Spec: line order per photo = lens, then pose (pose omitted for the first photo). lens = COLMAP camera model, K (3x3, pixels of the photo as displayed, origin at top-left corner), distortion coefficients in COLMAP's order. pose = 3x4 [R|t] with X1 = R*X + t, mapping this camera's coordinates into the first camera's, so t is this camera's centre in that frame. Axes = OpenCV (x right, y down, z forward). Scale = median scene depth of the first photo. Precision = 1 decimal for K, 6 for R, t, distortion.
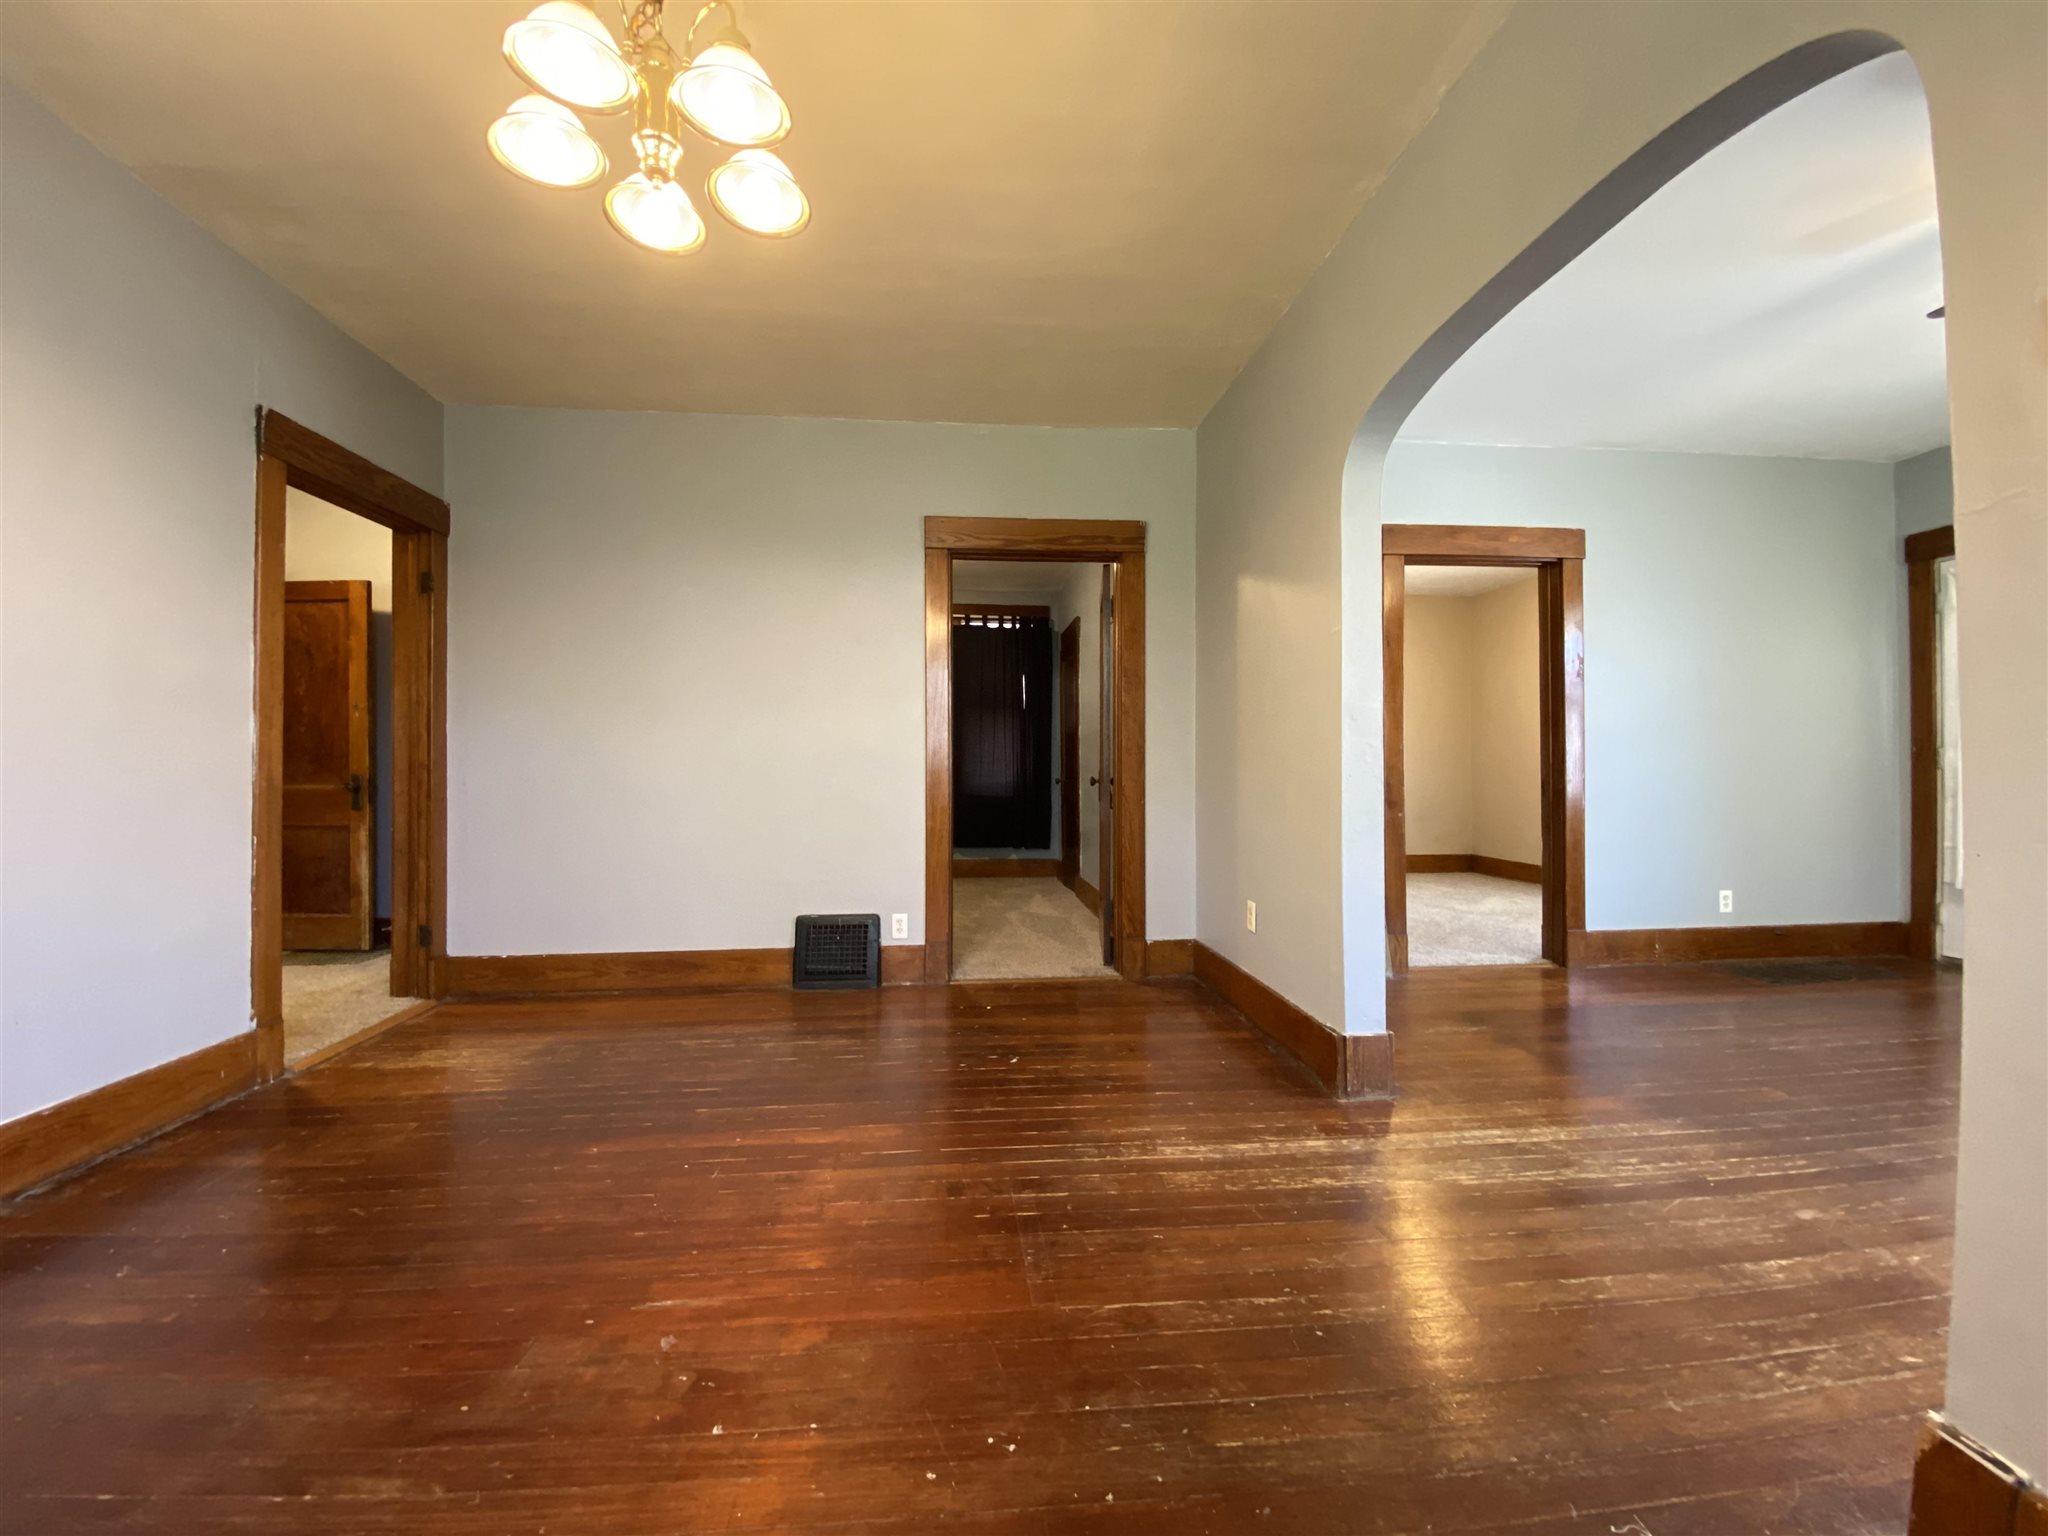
lens RADIAL K [[825.2, 0, 1017.0], [0, 825.2, 766.6], [0, 0, 1]] dist [0.021017, -0.019775]
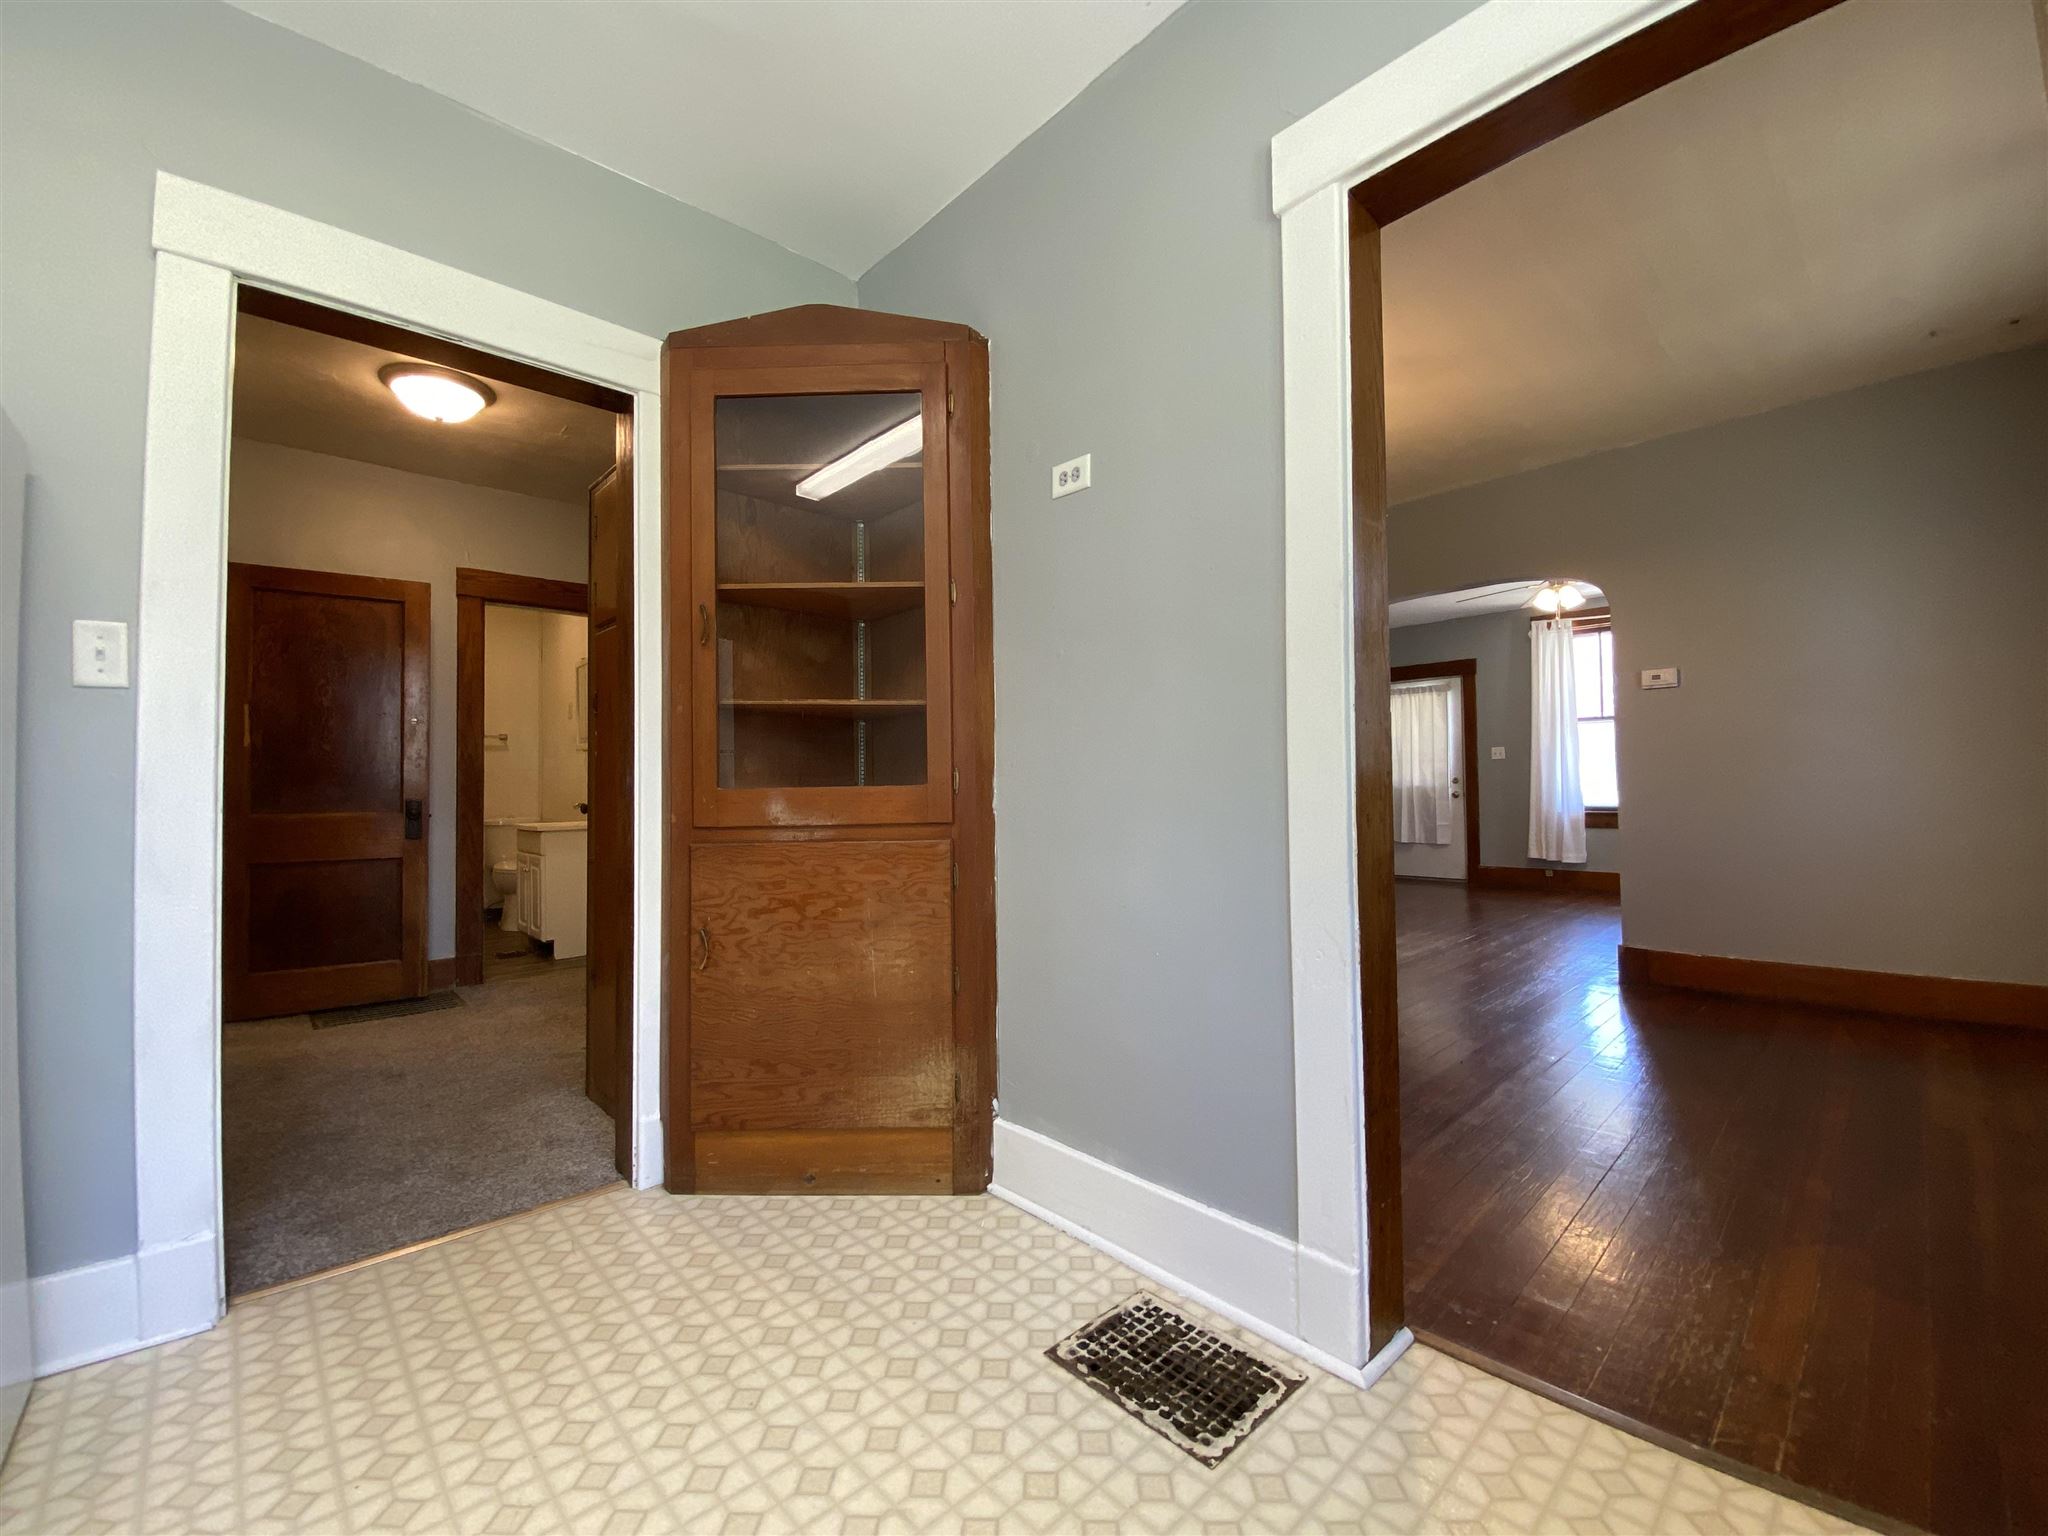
lens RADIAL K [[825.2, 0, 1017.0], [0, 825.2, 766.6], [0, 0, 1]] dist [0.021017, -0.019775]
pose [[0.790895, 0.007990, 0.611900, -0.954946], [0.009049, 0.999653, -0.024750, 0.002727], [-0.611886, 0.025112, 0.790548, -0.113116]]
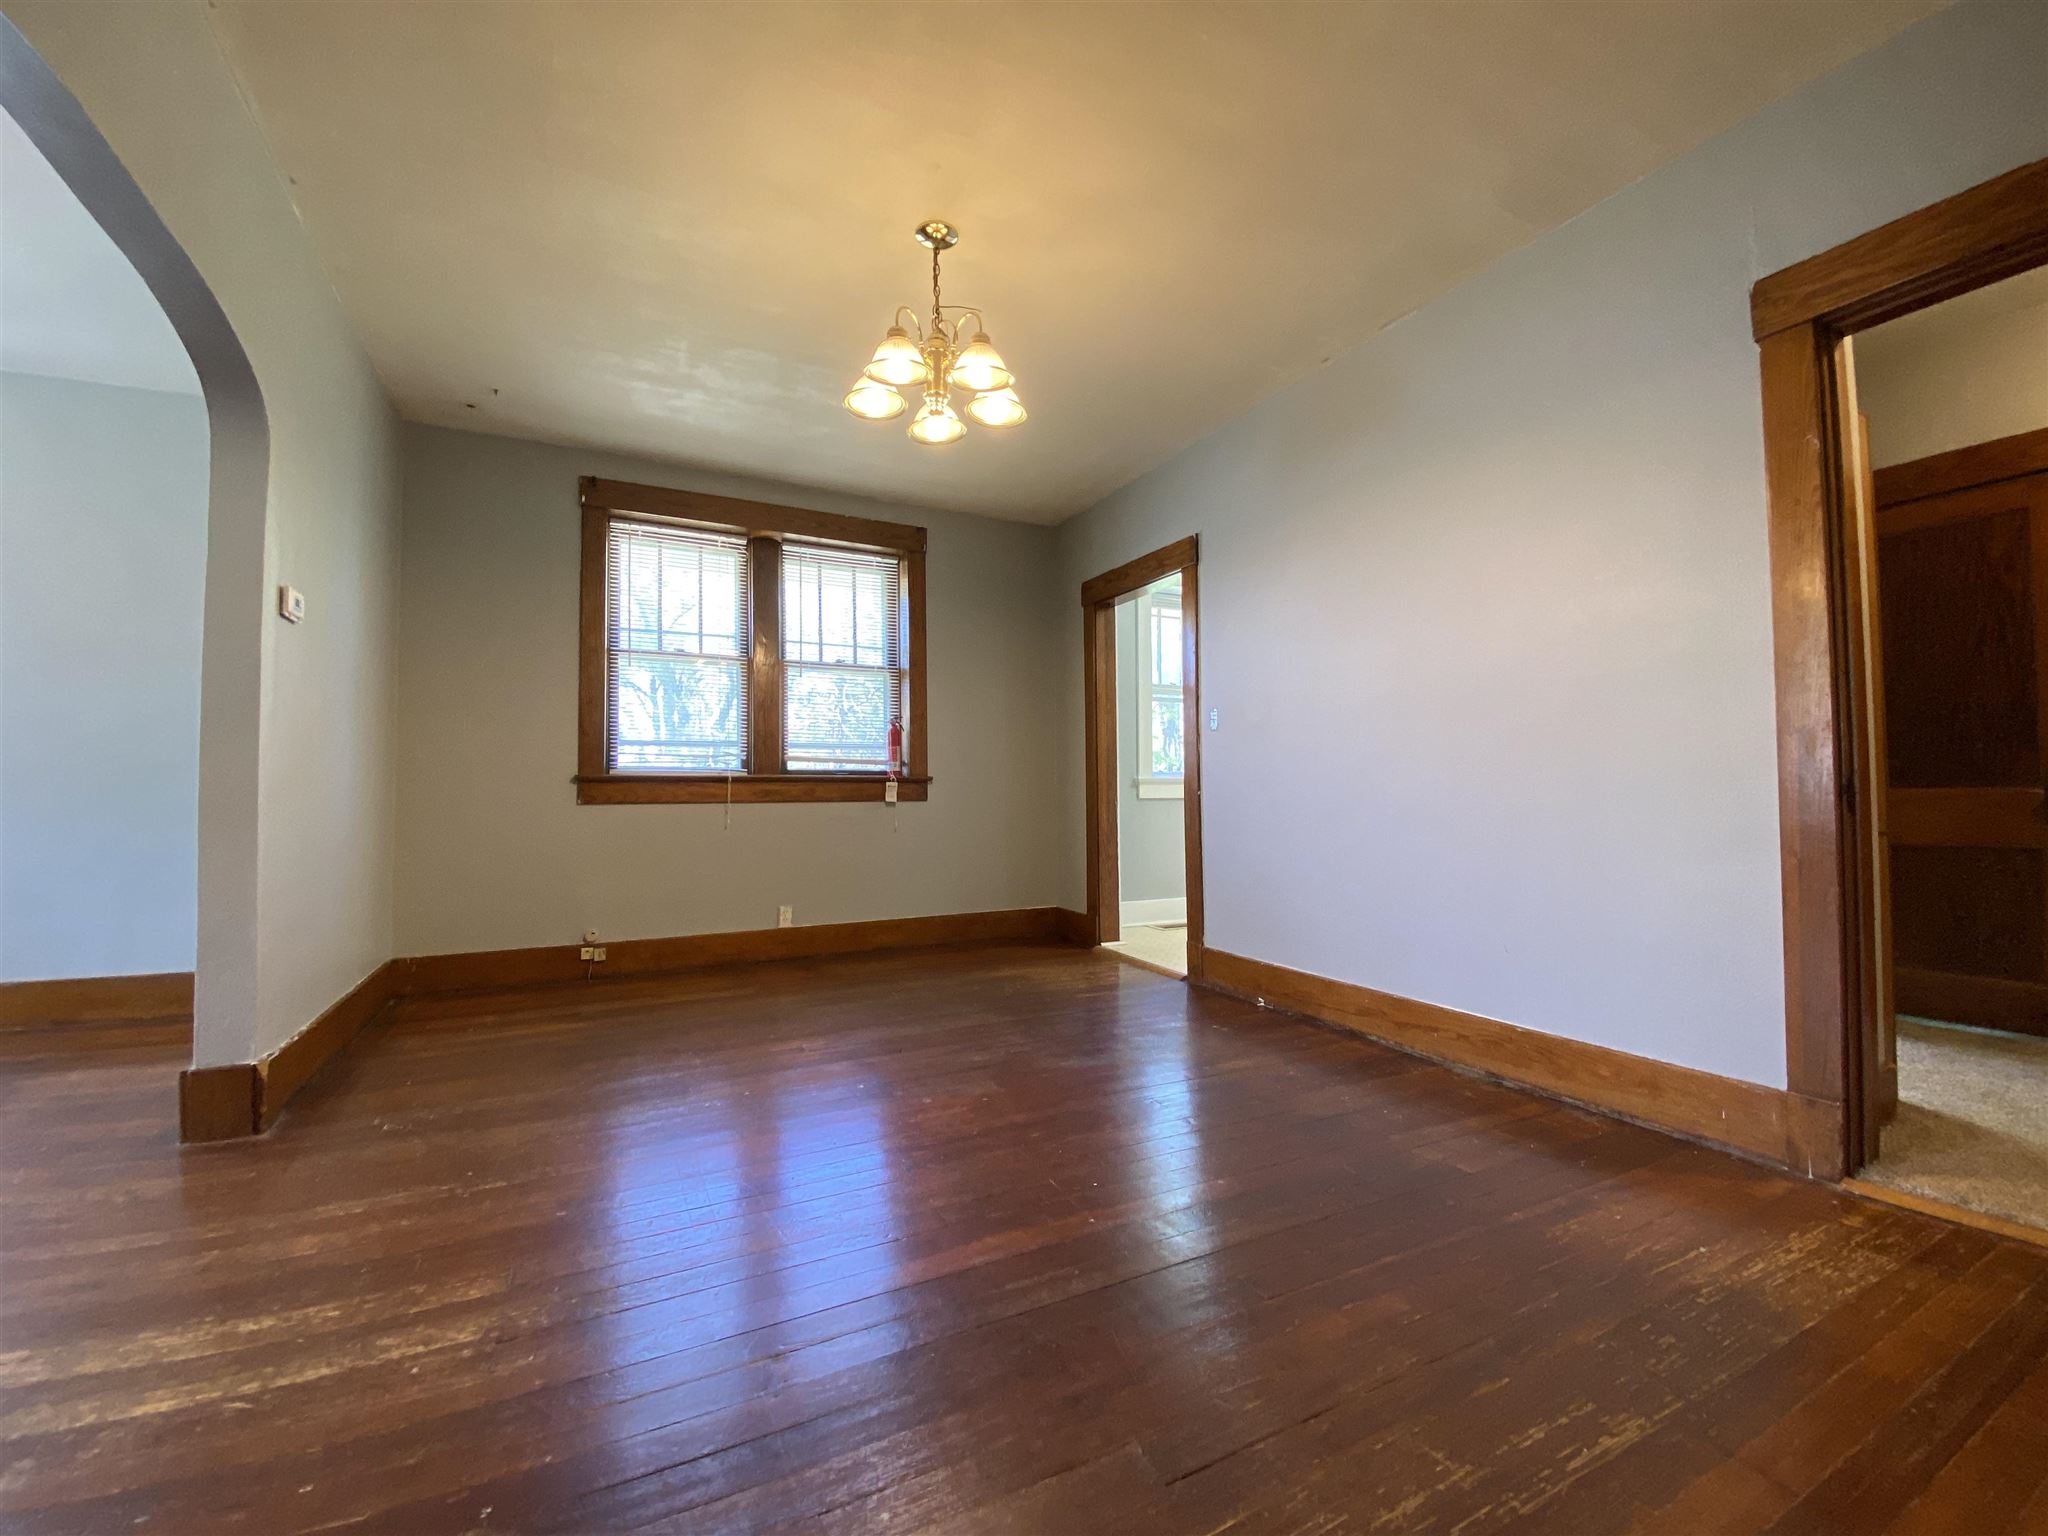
lens RADIAL K [[830.7, 0, 1019.5], [0, 830.7, 765.1], [0, 0, 1]] dist [0.019632, -0.018716]
pose [[-0.930621, -0.007153, -0.365916, 0.012209], [0.009012, 0.999058, -0.042448, 0.030171], [0.365875, -0.042801, -0.929679, 1.003562]]
